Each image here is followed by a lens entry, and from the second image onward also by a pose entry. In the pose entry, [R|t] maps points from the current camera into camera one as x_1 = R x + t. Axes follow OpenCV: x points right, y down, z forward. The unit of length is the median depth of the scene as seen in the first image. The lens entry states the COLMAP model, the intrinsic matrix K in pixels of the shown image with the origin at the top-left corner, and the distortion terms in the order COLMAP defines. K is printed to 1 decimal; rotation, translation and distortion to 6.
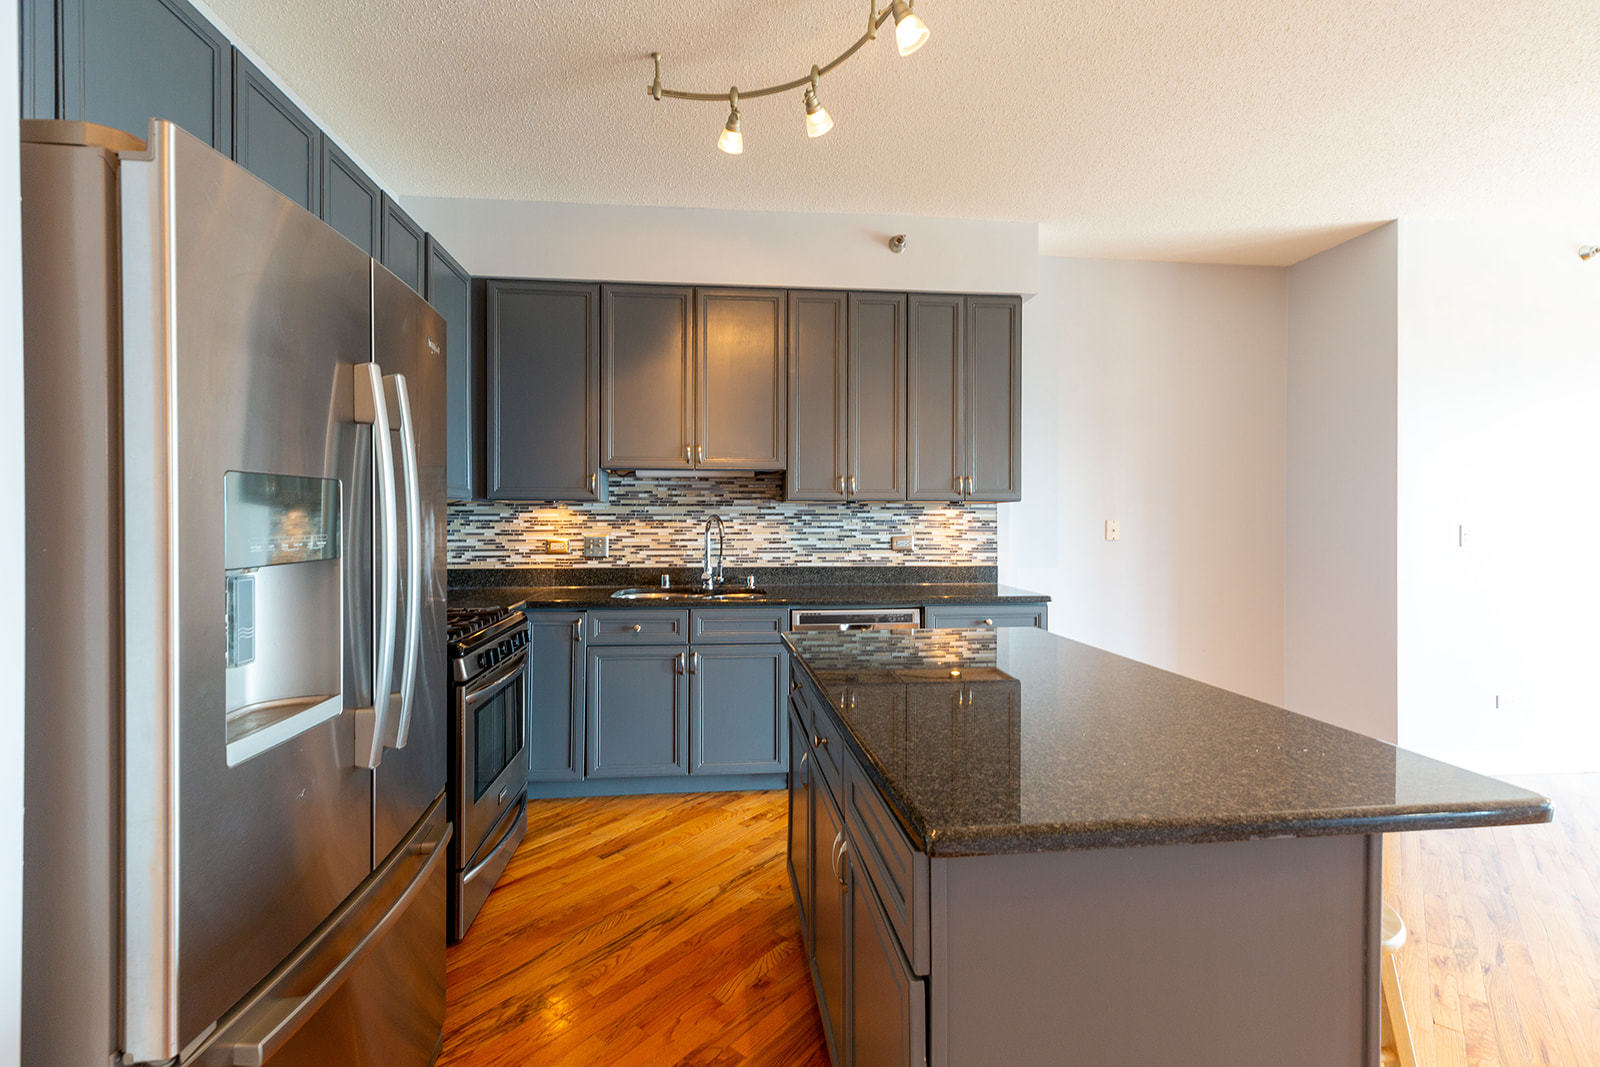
lens RADIAL K [[717.7, 0, 748.8], [0, 717.7, 523.4], [0, 0, 1]] dist [0.003032, 0.002496]
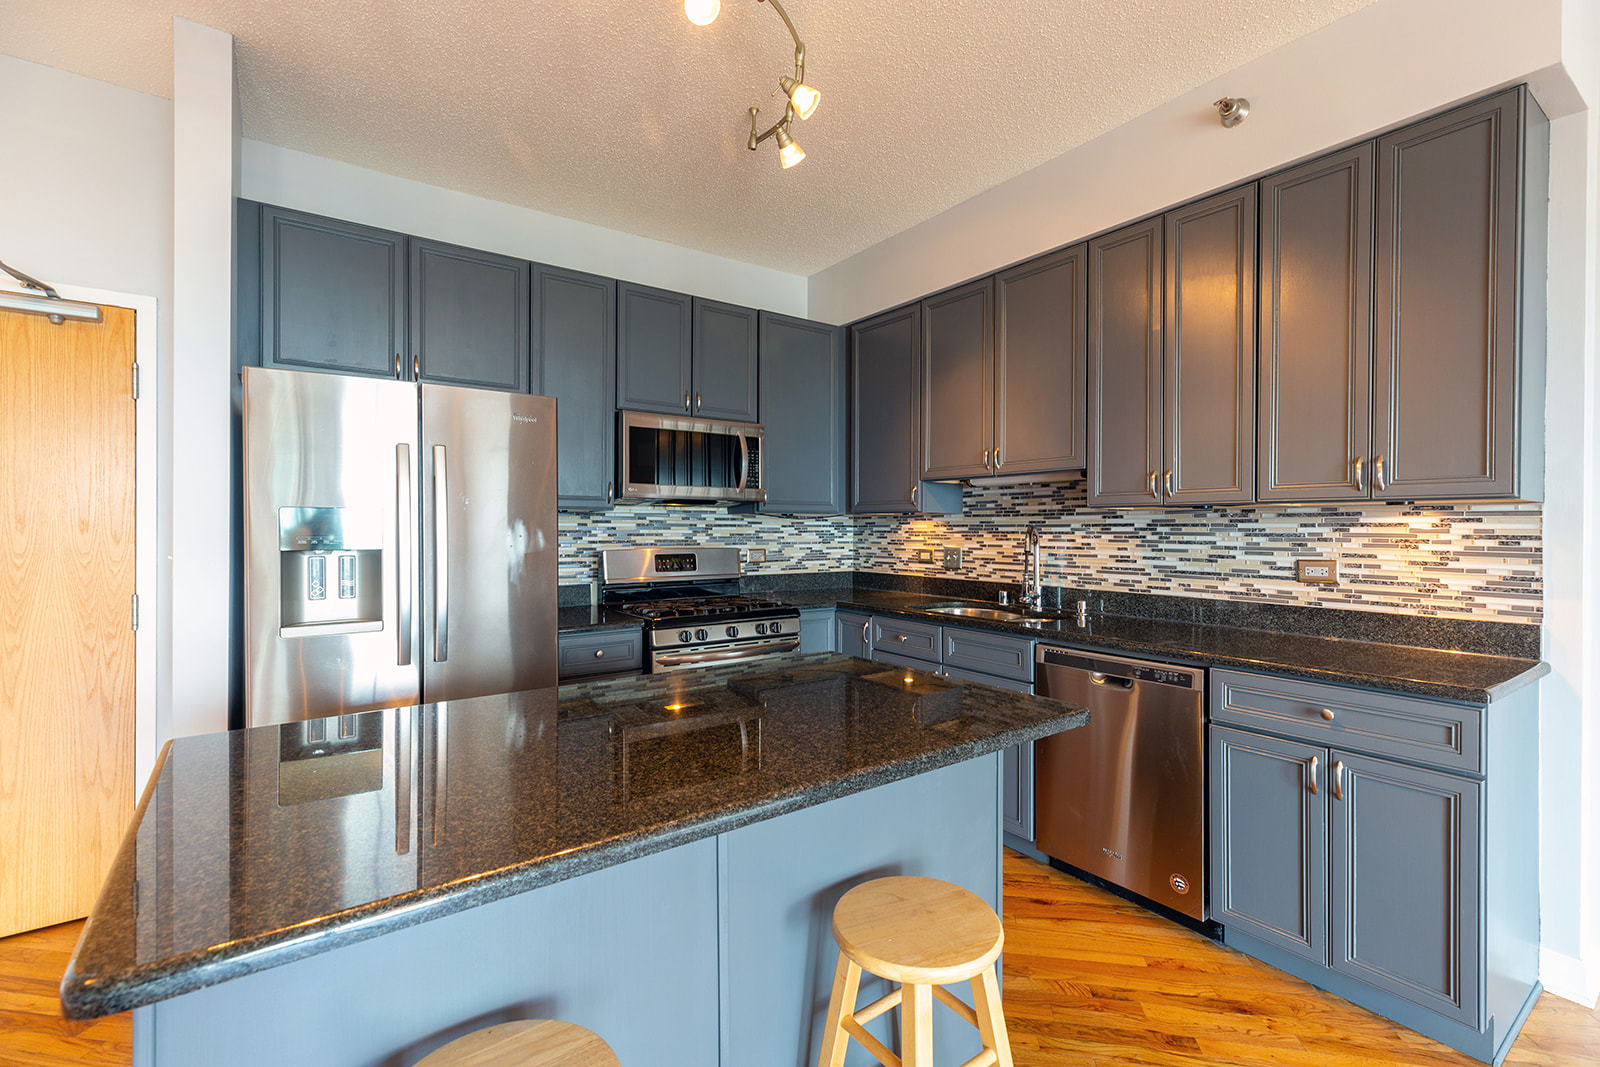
lens RADIAL K [[717.7, 0, 801.8], [0, 717.7, 529.0], [0, 0, 1]] dist [0.003032, 0.002496]
pose [[0.504075, 0.001695, -0.863658, 0.532154], [-0.011207, 0.999927, -0.004579, -0.000718], [0.863587, 0.011988, 0.504057, 0.304734]]
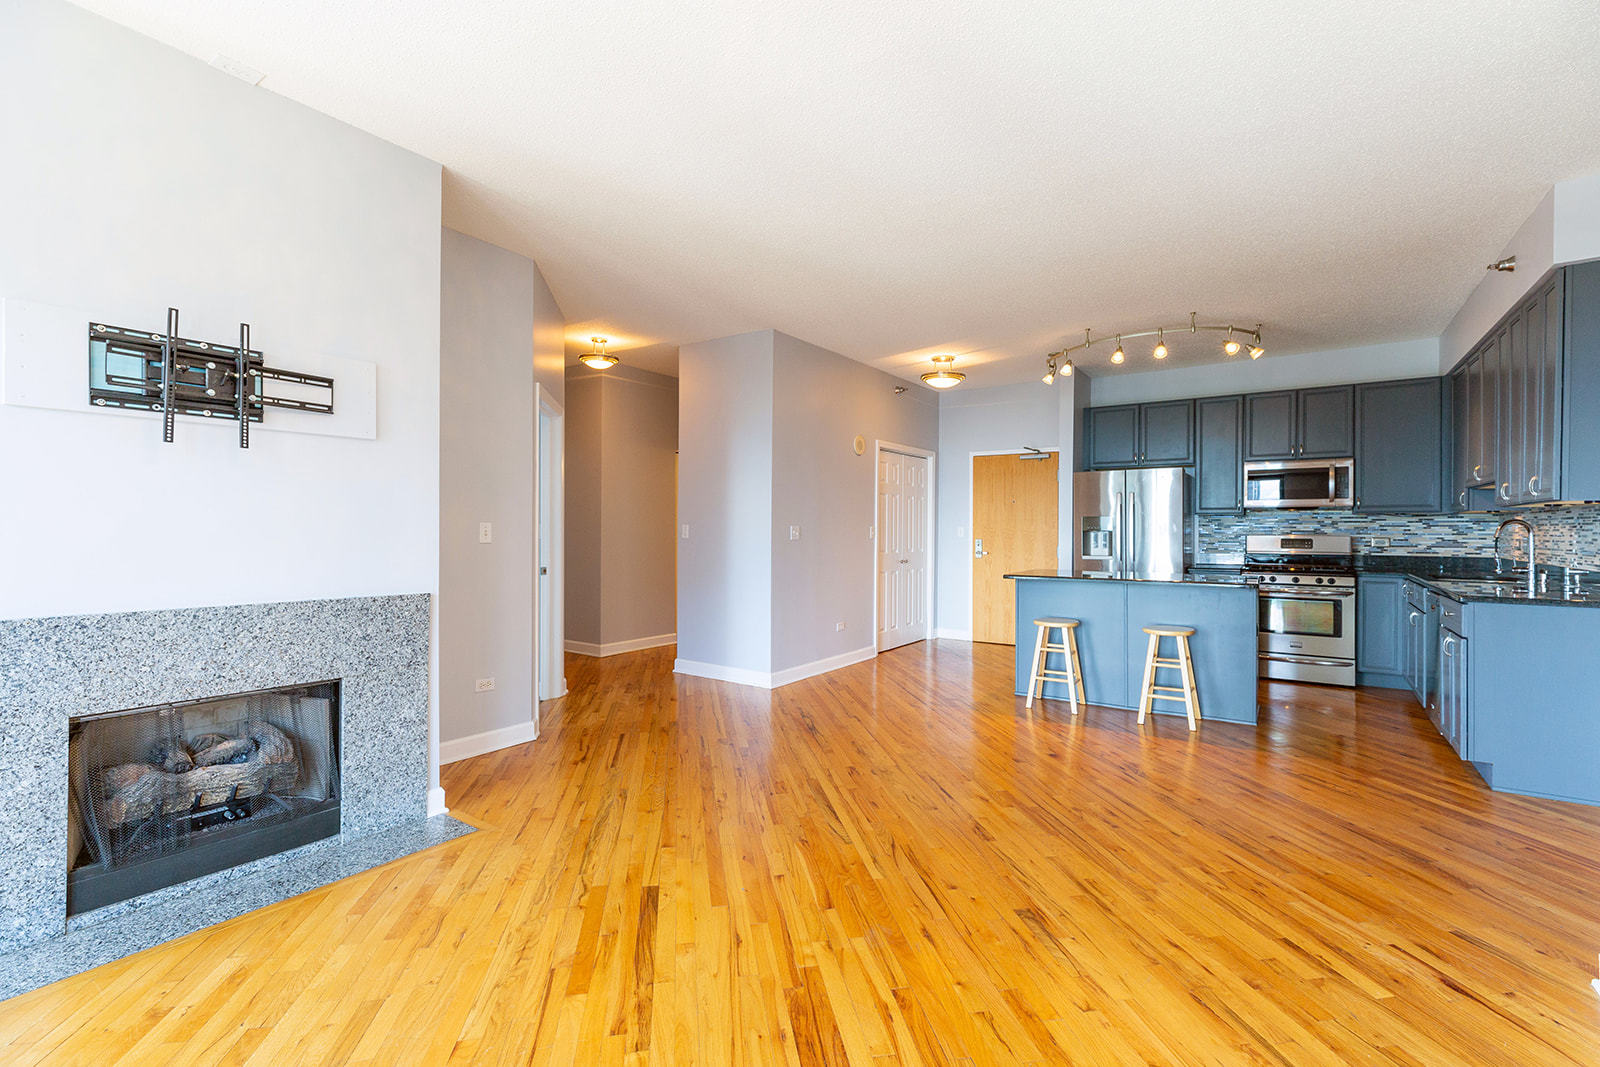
lens RADIAL K [[717.7, 0, 804.4], [0, 717.7, 531.0], [0, 0, 1]] dist [0.003032, 0.002496]
pose [[-0.634610, 0.000781, -0.772832, 1.568319], [-0.010950, 0.999890, 0.010003, 0.008448], [0.772755, 0.014810, -0.634532, 0.801881]]
